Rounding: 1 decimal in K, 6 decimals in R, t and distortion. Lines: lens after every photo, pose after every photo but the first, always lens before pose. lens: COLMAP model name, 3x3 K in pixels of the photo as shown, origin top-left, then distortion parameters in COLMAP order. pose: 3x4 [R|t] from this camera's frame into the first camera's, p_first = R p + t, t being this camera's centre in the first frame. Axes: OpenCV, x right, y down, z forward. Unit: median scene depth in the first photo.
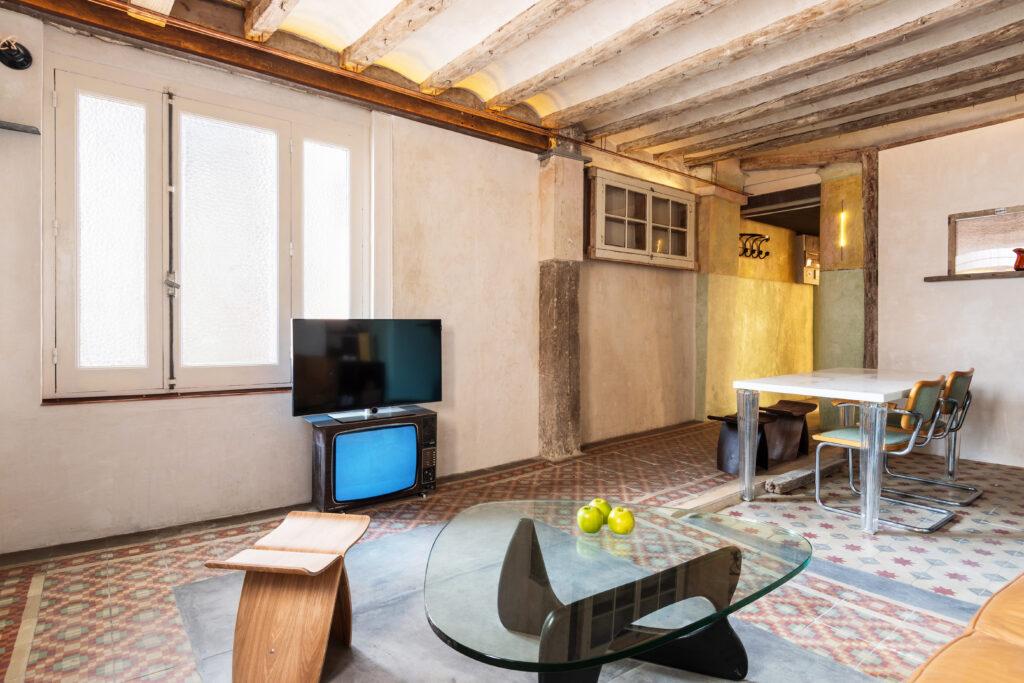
lens RADIAL K [[540.3, 0, 503.6], [0, 540.3, 336.9], [0, 0, 1]] dist [-0.000902, -0.003681]
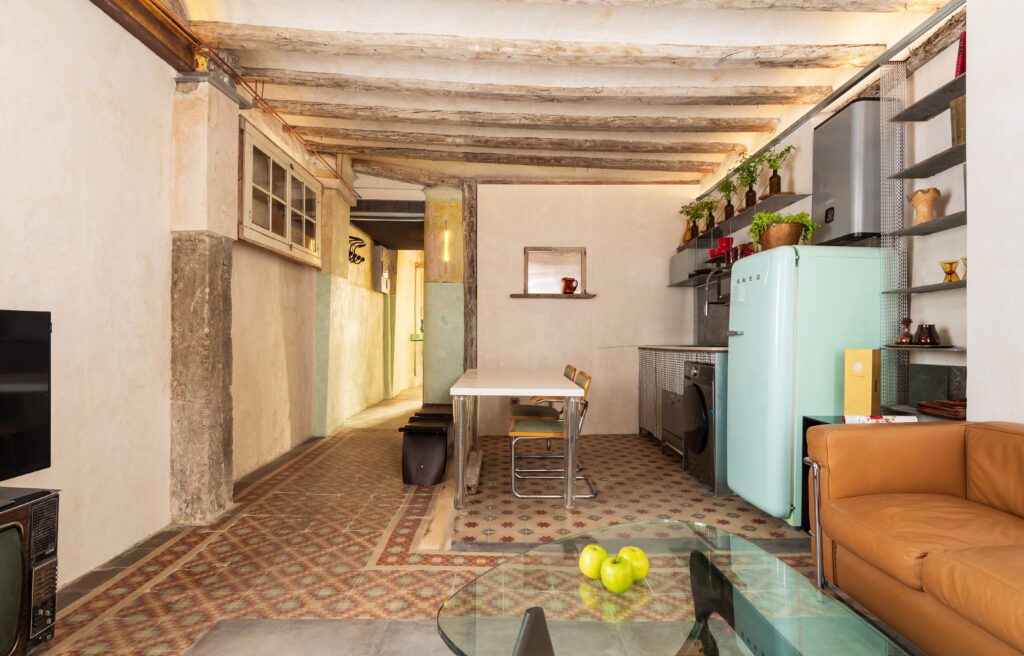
lens RADIAL K [[549.5, 0, 516.2], [0, 549.5, 335.0], [0, 0, 1]] dist [0.013493, -0.006440]
pose [[0.586165, 0.008056, 0.810151, -0.237766], [0.006051, 0.999879, -0.014320, 0.001055], [-0.810169, 0.013296, 0.586046, 0.258451]]
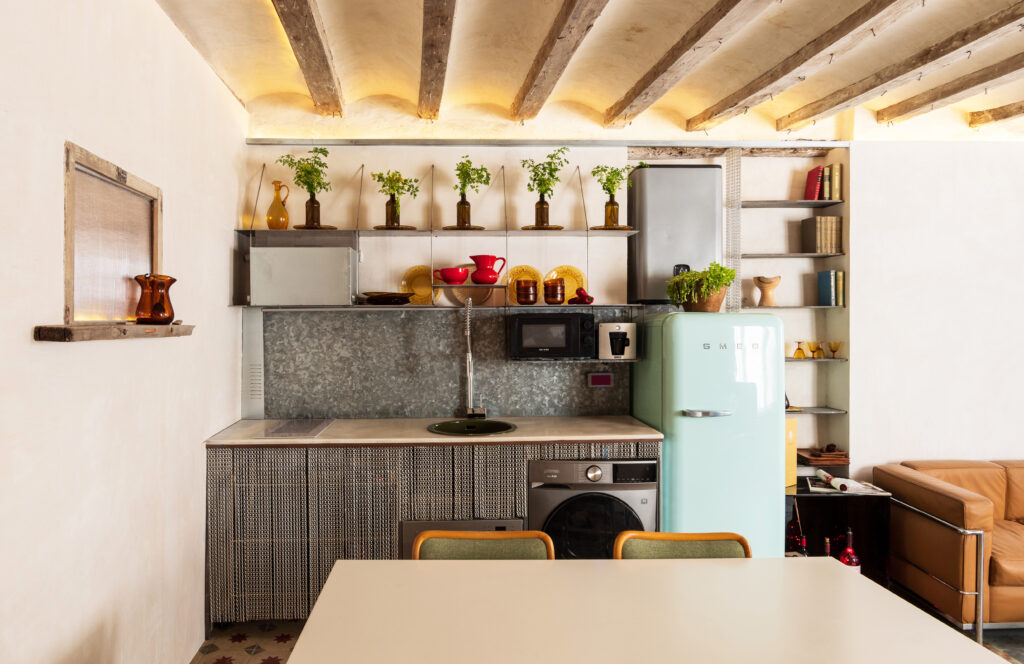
lens RADIAL K [[626.2, 0, 488.9], [0, 626.2, 336.3], [0, 0, 1]] dist [-0.010157, 0.001653]
pose [[-0.828803, -0.010958, 0.559434, 0.402009], [0.005118, 0.999618, 0.027162, -0.117055], [-0.559518, 0.025376, -0.828430, 1.181119]]
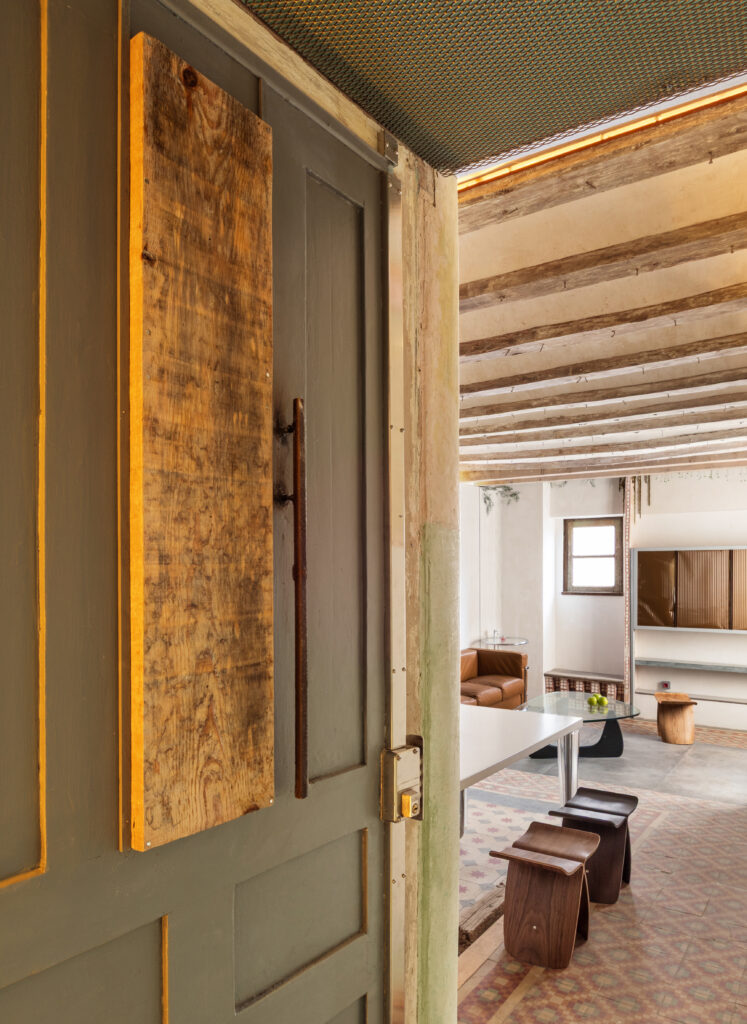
lens RADIAL K [[642.9, 0, 376.9], [0, 642.9, 577.6], [0, 0, 1]] dist [-0.020090, 0.001597]
pose [[-0.953209, -0.002686, -0.302300, 0.844477], [-0.006138, 0.999926, 0.010470, -0.126602], [0.302250, 0.011835, -0.953155, 1.499480]]
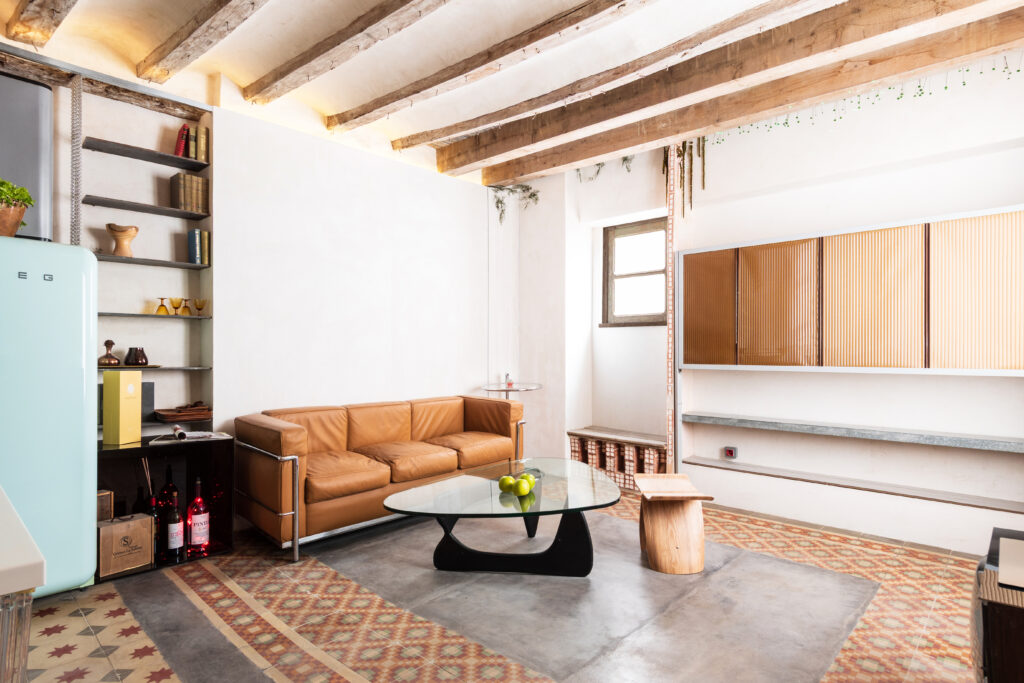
lens RADIAL K [[540.3, 0, 509.6], [0, 540.3, 351.4], [0, 0, 1]] dist [-0.000902, -0.003681]
pose [[-0.984109, -0.004980, -0.177494, 0.197301], [-0.005904, 0.999972, 0.004678, -0.018231], [0.177466, 0.005652, -0.984111, 1.025257]]
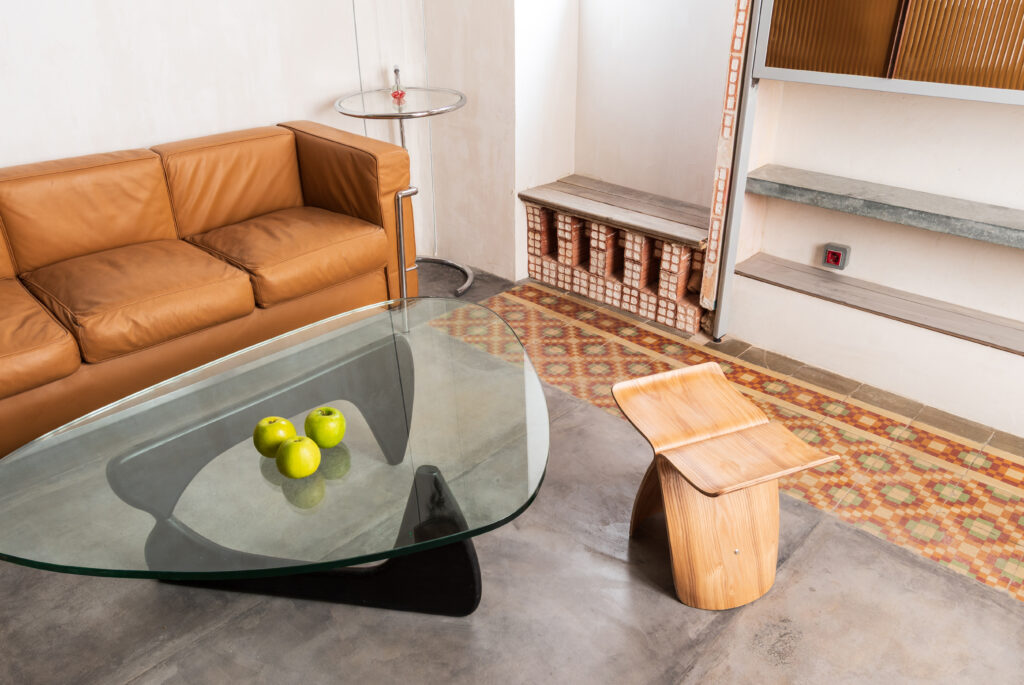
lens RADIAL K [[746.0, 0, 524.2], [0, 746.0, 356.8], [0, 0, 1]] dist [-0.011338, 0.004086]
pose [[-0.983646, 0.080177, -0.161284, 0.023130], [-0.005630, 0.881332, 0.472465, -0.062325], [0.180026, 0.465646, -0.866467, 0.715184]]
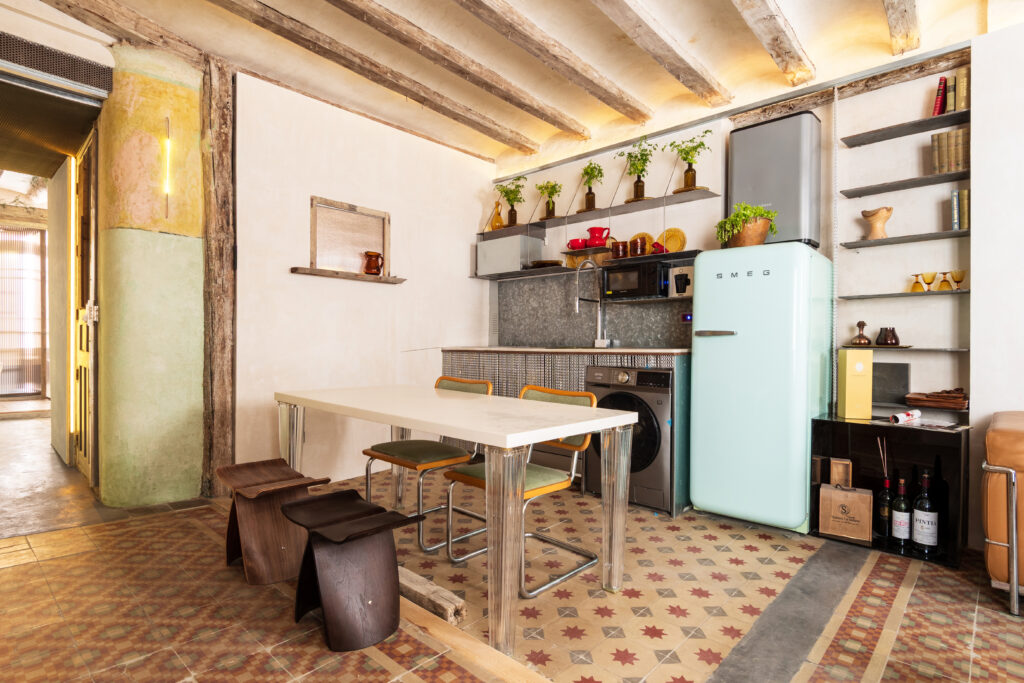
lens RADIAL K [[540.3, 0, 521.9], [0, 540.3, 344.4], [0, 0, 1]] dist [-0.000902, -0.003681]
pose [[-0.195099, -0.005802, 0.980766, -0.045857], [0.005937, 0.999957, 0.007096, -0.003122], [-0.980766, 0.007207, -0.195056, 0.852975]]
